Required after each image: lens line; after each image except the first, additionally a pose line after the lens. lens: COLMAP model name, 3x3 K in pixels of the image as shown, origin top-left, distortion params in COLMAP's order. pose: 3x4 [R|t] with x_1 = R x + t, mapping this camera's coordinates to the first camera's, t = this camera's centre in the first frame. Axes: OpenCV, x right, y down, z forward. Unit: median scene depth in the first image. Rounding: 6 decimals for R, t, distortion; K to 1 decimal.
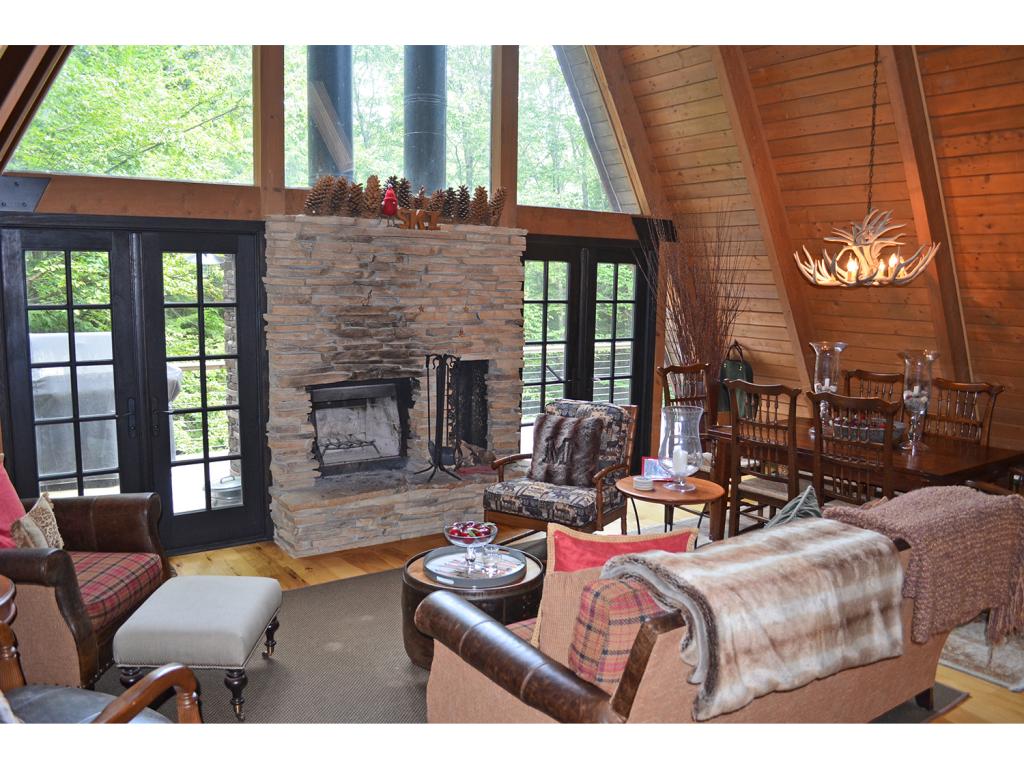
lens RADIAL K [[815.8, 0, 511.0], [0, 815.8, 386.3], [0, 0, 1]] dist [-0.064121, 0.002556]
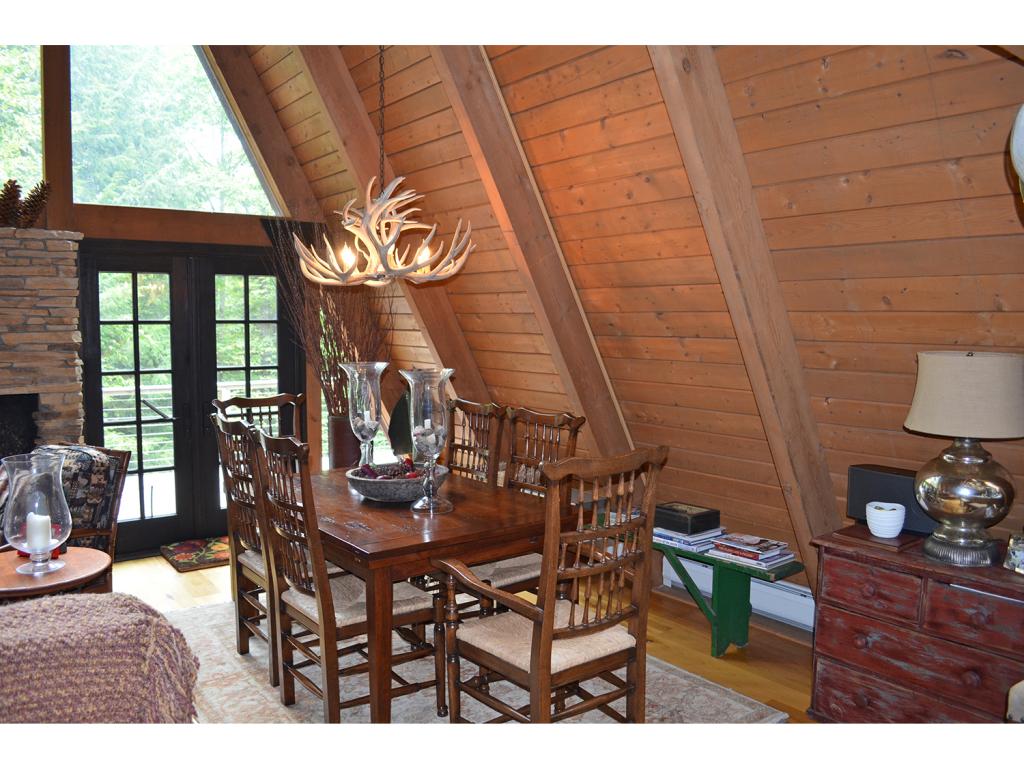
lens RADIAL K [[815.8, 0, 512.3], [0, 815.8, 383.4], [0, 0, 1]] dist [-0.064121, 0.002556]
pose [[0.999765, -0.016227, 0.014356, 0.437816], [0.016911, 0.998663, -0.048859, 0.003298], [-0.013544, 0.049090, 0.998703, 0.209478]]
